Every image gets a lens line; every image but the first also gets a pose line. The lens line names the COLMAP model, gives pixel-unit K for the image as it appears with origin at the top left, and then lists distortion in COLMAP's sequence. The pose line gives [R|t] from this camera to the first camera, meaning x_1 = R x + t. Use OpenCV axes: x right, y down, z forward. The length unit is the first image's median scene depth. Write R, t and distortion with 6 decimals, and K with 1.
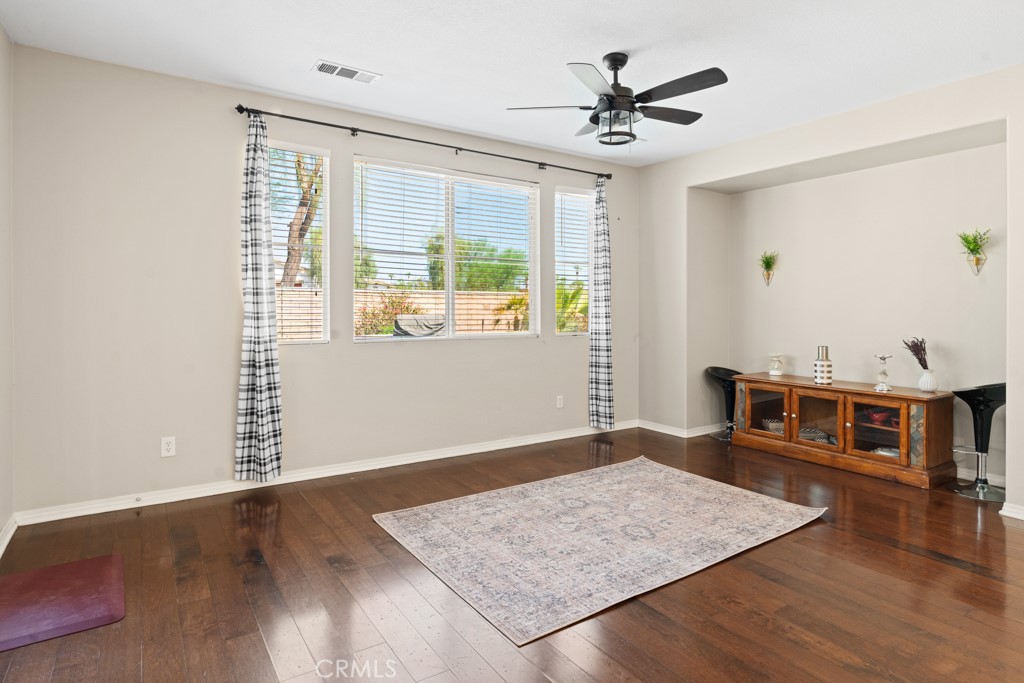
lens RADIAL K [[558.1, 0, 515.3], [0, 558.1, 306.1], [0, 0, 1]] dist [-0.004697, -0.000276]
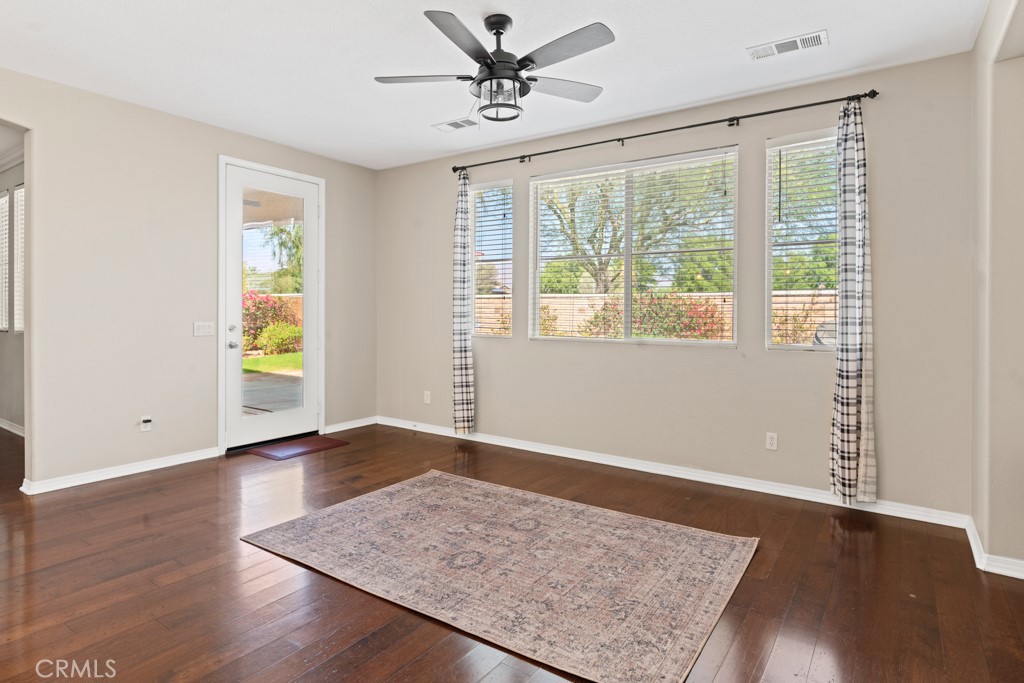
lens RADIAL K [[558.1, 0, 518.6], [0, 558.1, 312.9], [0, 0, 1]] dist [-0.004697, -0.000276]
pose [[0.368505, 0.001925, -0.929624, 0.769865], [-0.002423, 0.999996, 0.001110, 0.009346], [0.929623, 0.001843, 0.368508, 0.540707]]
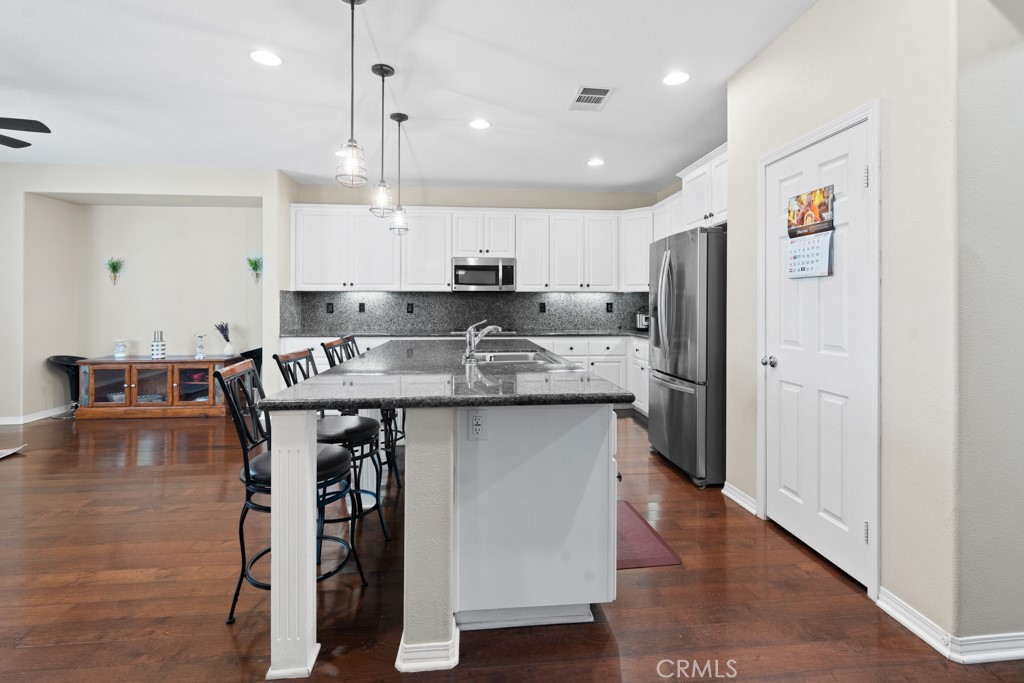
lens RADIAL K [[472.6, 0, 503.6], [0, 472.6, 299.3], [0, 0, 1]] dist [0.000133, 0.001441]
pose [[0.486156, 0.004393, 0.873861, -0.052410], [-0.001034, 0.999990, -0.004451, -0.001918], [-0.873871, 0.001260, 0.486156, -0.323787]]
